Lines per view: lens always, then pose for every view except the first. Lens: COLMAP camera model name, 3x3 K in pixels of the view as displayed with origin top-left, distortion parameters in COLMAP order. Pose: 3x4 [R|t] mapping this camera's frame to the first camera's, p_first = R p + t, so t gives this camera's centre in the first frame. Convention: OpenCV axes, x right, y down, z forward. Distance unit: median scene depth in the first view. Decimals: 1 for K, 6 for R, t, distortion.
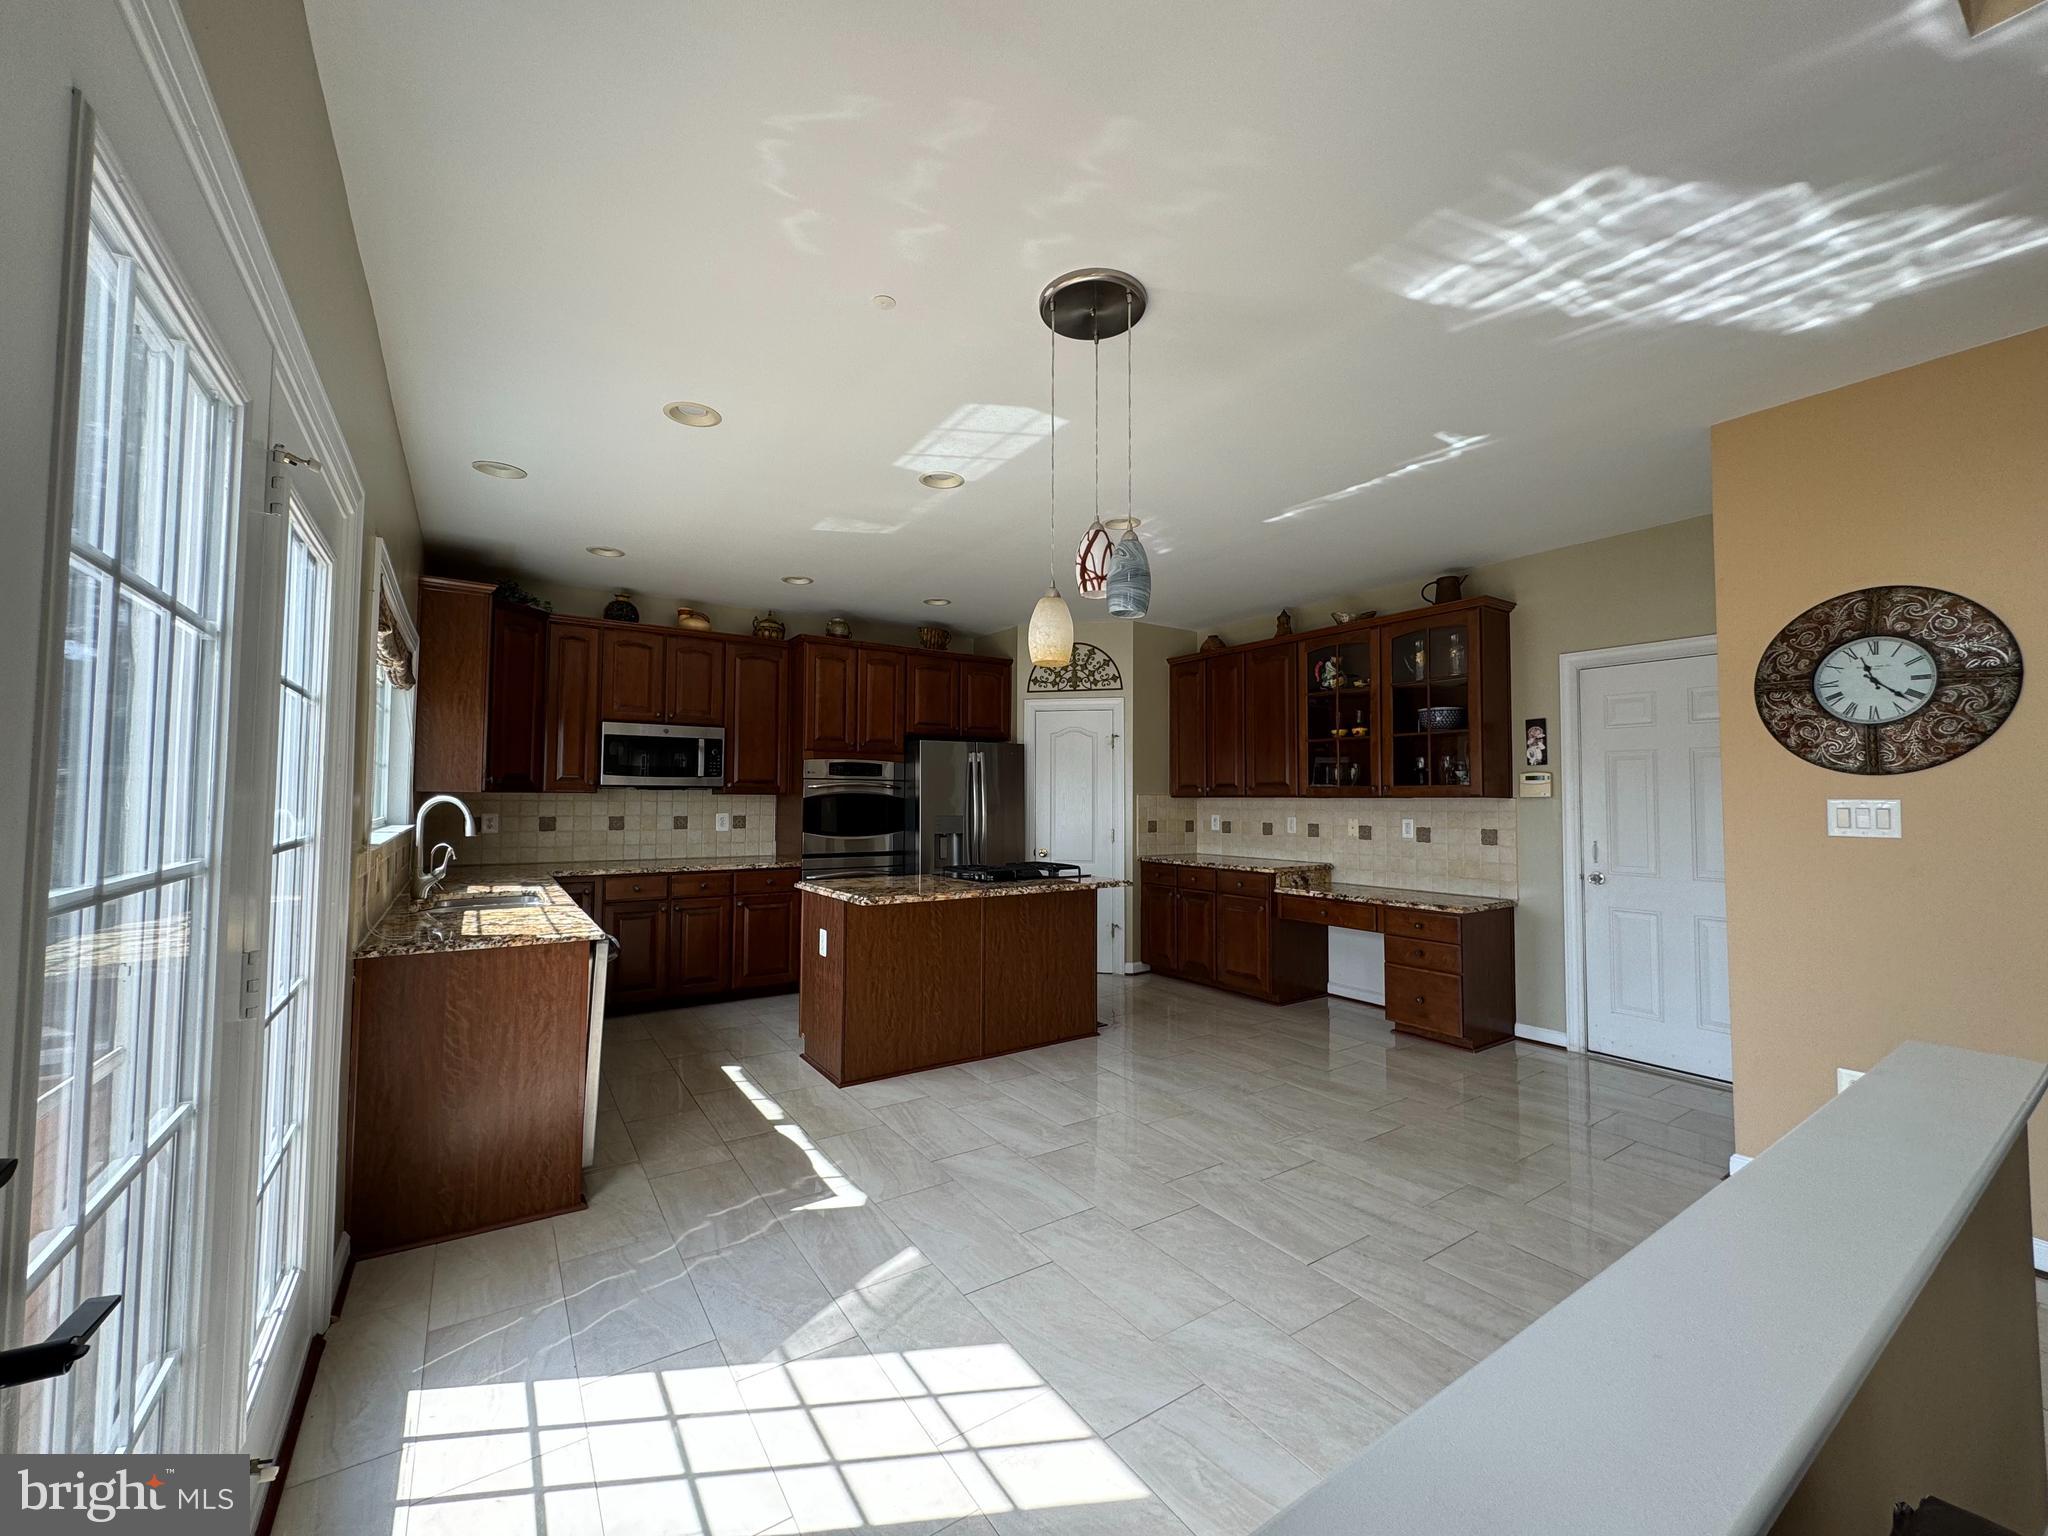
lens RADIAL K [[814.0, 0, 1031.3], [0, 814.0, 769.3], [0, 0, 1]] dist [-0.004510, 0.000549]
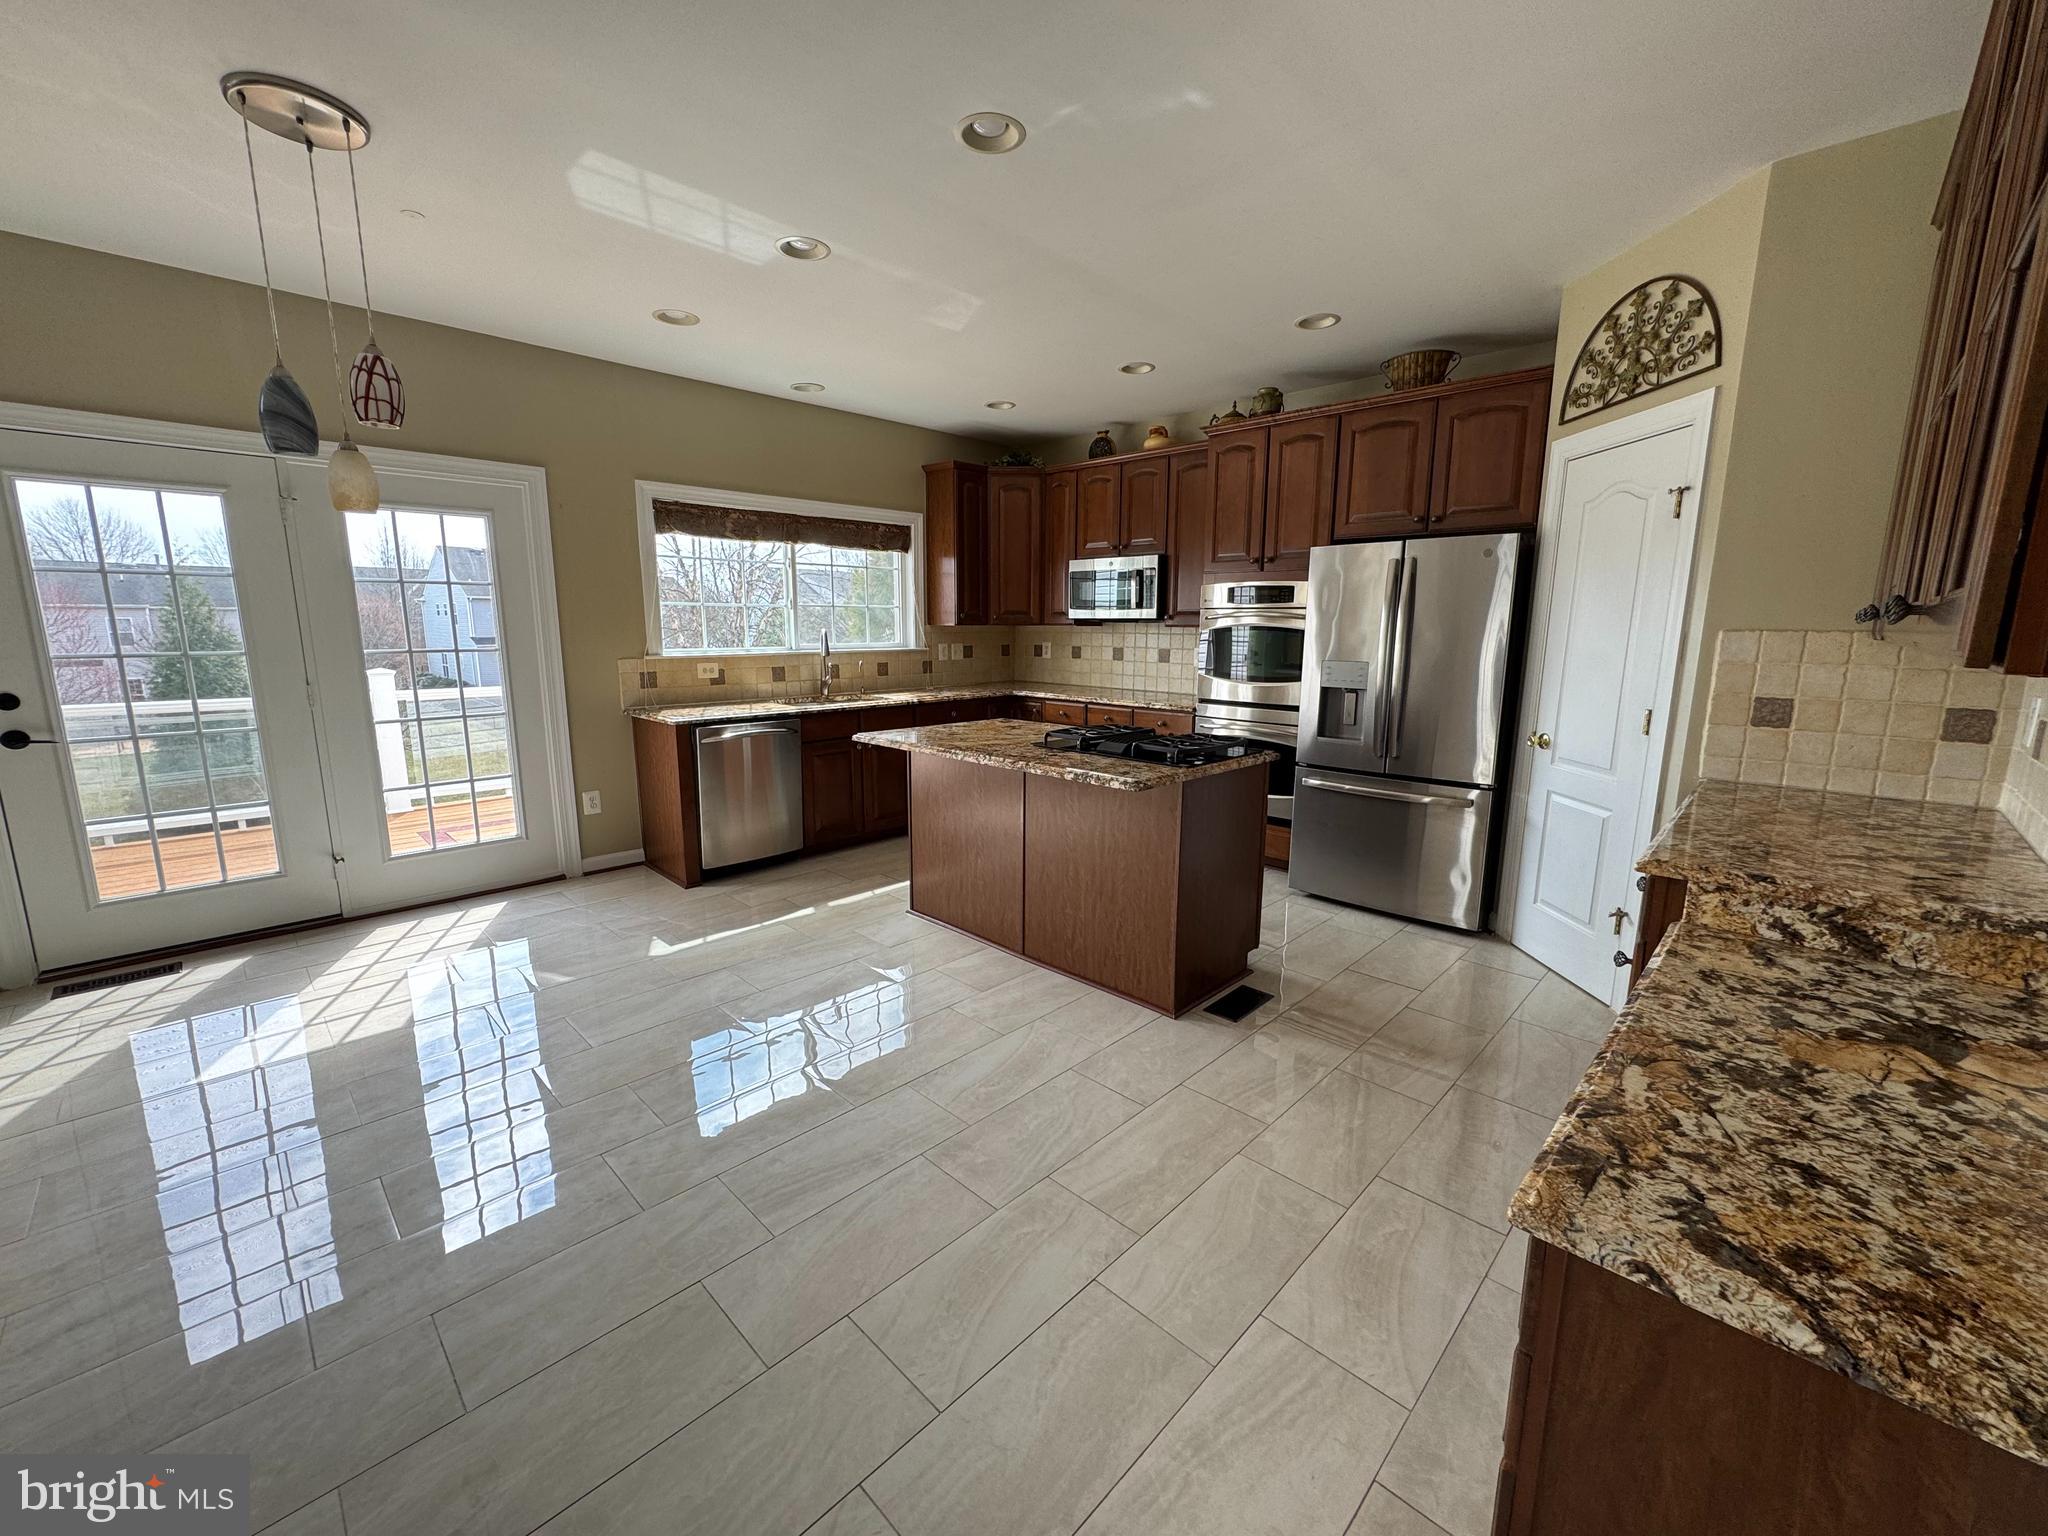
lens RADIAL K [[814.0, 0, 1032.9], [0, 814.0, 769.8], [0, 0, 1]] dist [-0.004510, 0.000549]
pose [[0.207092, 0.171762, -0.963126, 0.541541], [0.030954, 0.982824, 0.181931, 0.017363], [0.977832, -0.067489, 0.198218, 0.668886]]
